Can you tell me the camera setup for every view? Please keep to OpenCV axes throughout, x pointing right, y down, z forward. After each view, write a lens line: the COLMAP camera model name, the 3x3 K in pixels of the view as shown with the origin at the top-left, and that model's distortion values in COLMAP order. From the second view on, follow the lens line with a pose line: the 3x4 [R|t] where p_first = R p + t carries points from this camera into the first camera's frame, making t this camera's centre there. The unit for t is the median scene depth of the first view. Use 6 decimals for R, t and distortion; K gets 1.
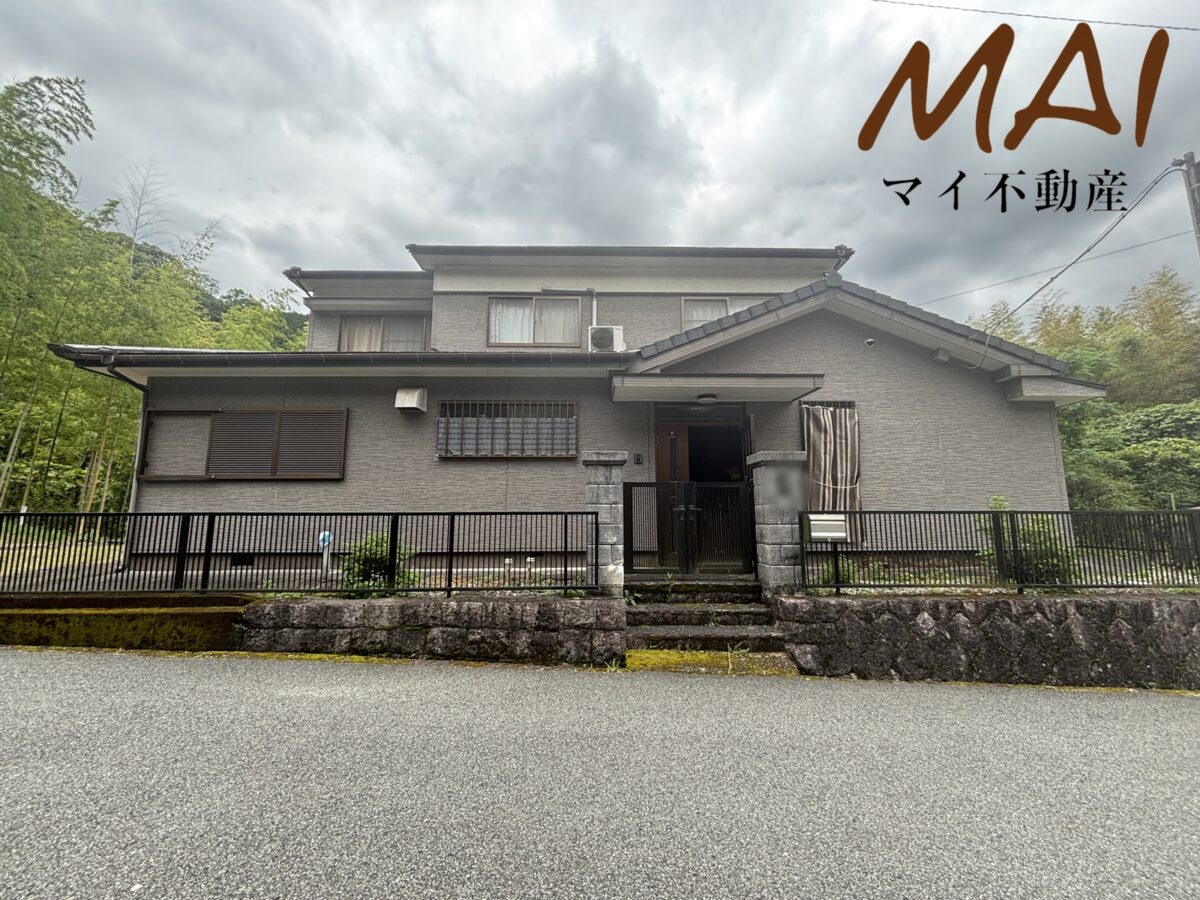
lens RADIAL K [[523.1, 0, 616.4], [0, 523.1, 443.2], [0, 0, 1]] dist [-0.011458, -0.000204]
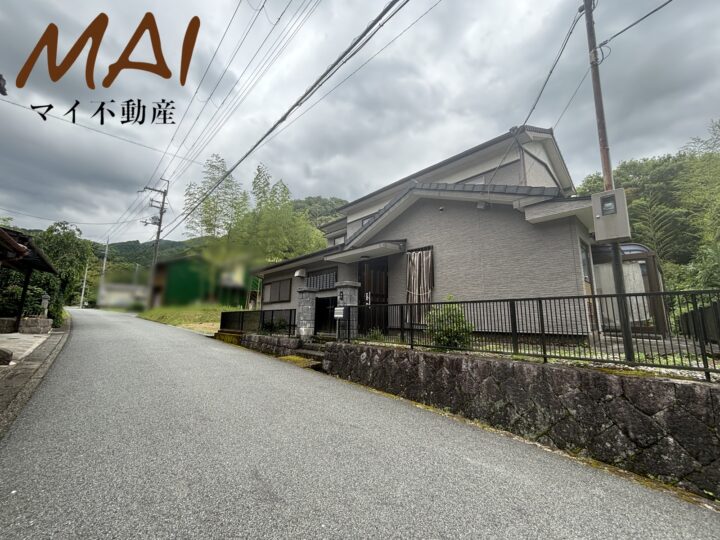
lens RADIAL K [[313.8, 0, 369.9], [0, 313.8, 265.9], [0, 0, 1]] dist [-0.011458, -0.000204]
pose [[0.652193, -0.126622, -0.747403, 1.177615], [0.105393, 0.991521, -0.076013, 0.052732], [0.750691, -0.029196, 0.660008, 0.127629]]
